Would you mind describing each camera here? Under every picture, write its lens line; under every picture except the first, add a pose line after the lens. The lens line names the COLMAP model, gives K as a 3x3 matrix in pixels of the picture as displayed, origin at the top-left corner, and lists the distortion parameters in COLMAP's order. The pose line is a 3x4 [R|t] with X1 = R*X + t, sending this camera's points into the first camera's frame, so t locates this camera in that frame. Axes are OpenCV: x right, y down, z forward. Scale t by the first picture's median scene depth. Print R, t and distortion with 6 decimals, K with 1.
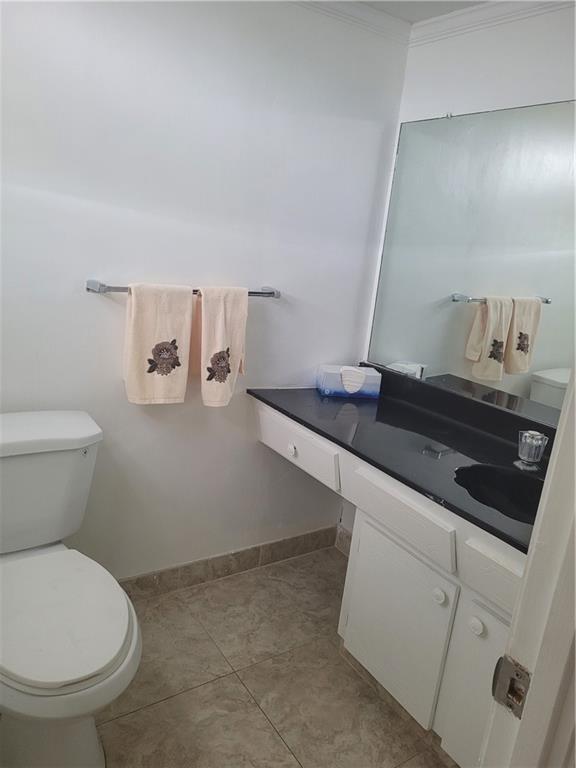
lens RADIAL K [[577.0, 0, 284.7], [0, 577.0, 385.5], [0, 0, 1]] dist [0.058959, -0.051420]
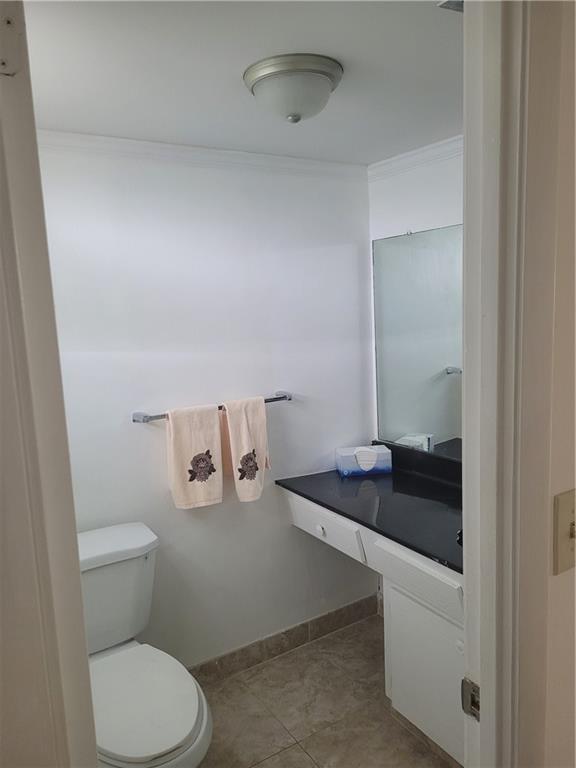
lens RADIAL K [[577.0, 0, 285.2], [0, 577.0, 381.5], [0, 0, 1]] dist [0.058959, -0.051420]
pose [[0.988494, -0.144150, -0.045834, 0.038055], [0.137318, 0.982257, -0.127729, -0.040435], [0.063433, 0.119965, 0.990749, -0.171206]]
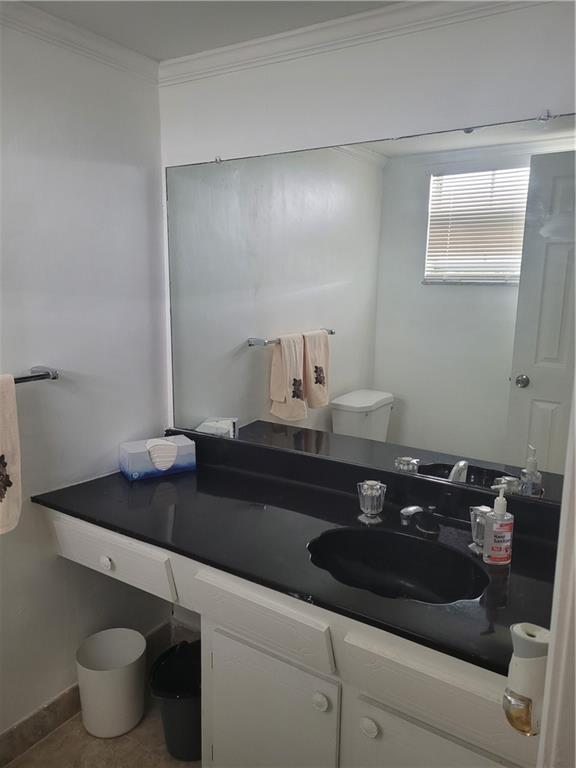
lens RADIAL K [[577.0, 0, 293.0], [0, 577.0, 379.1], [0, 0, 1]] dist [0.058959, -0.051420]
pose [[0.912198, -0.159500, 0.377431, -0.016047], [0.184028, 0.982476, -0.029582, -0.066991], [-0.366099, 0.096442, 0.925565, 0.128921]]
